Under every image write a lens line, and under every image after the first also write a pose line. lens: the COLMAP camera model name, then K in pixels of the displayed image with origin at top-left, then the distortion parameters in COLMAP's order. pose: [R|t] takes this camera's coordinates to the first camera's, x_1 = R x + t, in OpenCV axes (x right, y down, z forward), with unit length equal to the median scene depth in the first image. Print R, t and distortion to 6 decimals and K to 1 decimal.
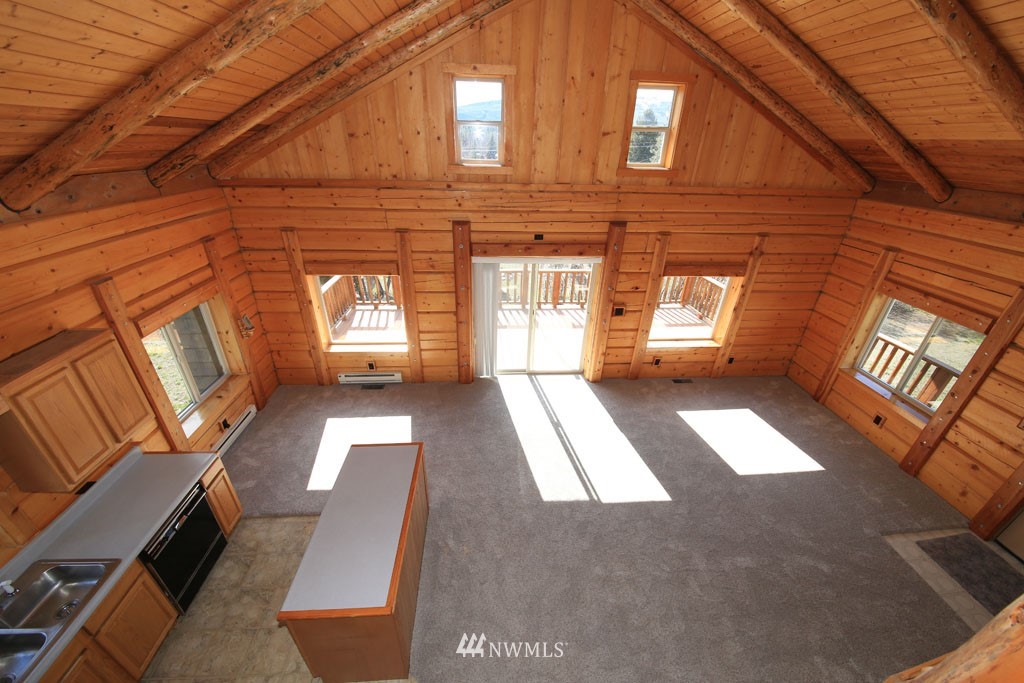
lens RADIAL K [[365.3, 0, 512.3], [0, 365.3, 339.7], [0, 0, 1]] dist [0.016094, -0.013927]
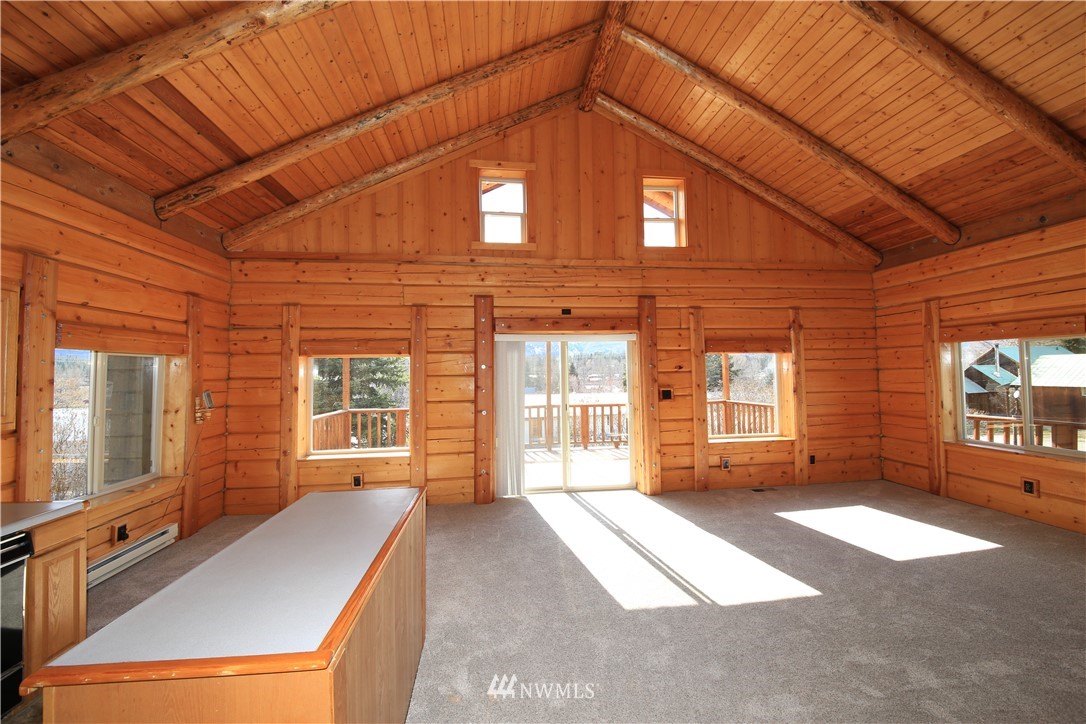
lens RADIAL K [[379.3, 0, 543.0], [0, 379.3, 362.0], [0, 0, 1]] dist [0.020106, -0.019140]
pose [[0.997636, -0.041824, 0.054531, -0.046352], [0.063021, 0.873222, -0.483230, 0.301045], [-0.027407, 0.485524, 0.873793, 0.218566]]
